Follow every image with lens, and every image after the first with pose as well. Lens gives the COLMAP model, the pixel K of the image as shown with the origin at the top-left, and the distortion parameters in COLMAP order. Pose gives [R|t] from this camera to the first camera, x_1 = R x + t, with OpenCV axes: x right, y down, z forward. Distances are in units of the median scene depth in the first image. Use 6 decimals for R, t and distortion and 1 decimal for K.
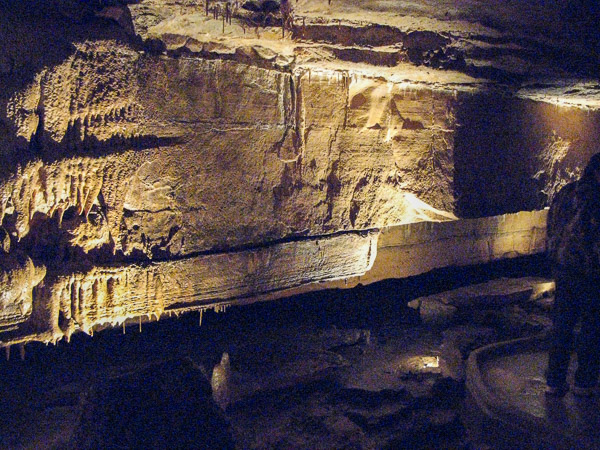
lens RADIAL K [[618.2, 0, 300.0], [0, 618.2, 225.0], [0, 0, 1]] dist [-0.205460, 0.254203]
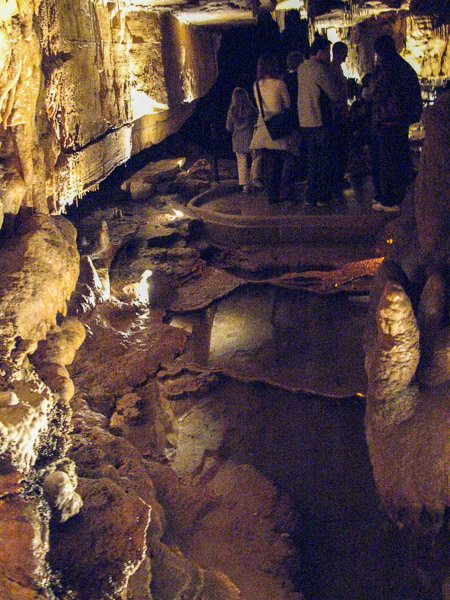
lens RADIAL K [[618.2, 0, 215.5], [0, 618.2, 295.8], [0, 0, 1]] dist [-0.205460, 0.254203]
pose [[0.737237, -0.305824, 0.602456, -0.637737], [0.168366, 0.946719, 0.274548, 0.032116], [-0.654320, -0.100974, 0.749446, -0.132425]]
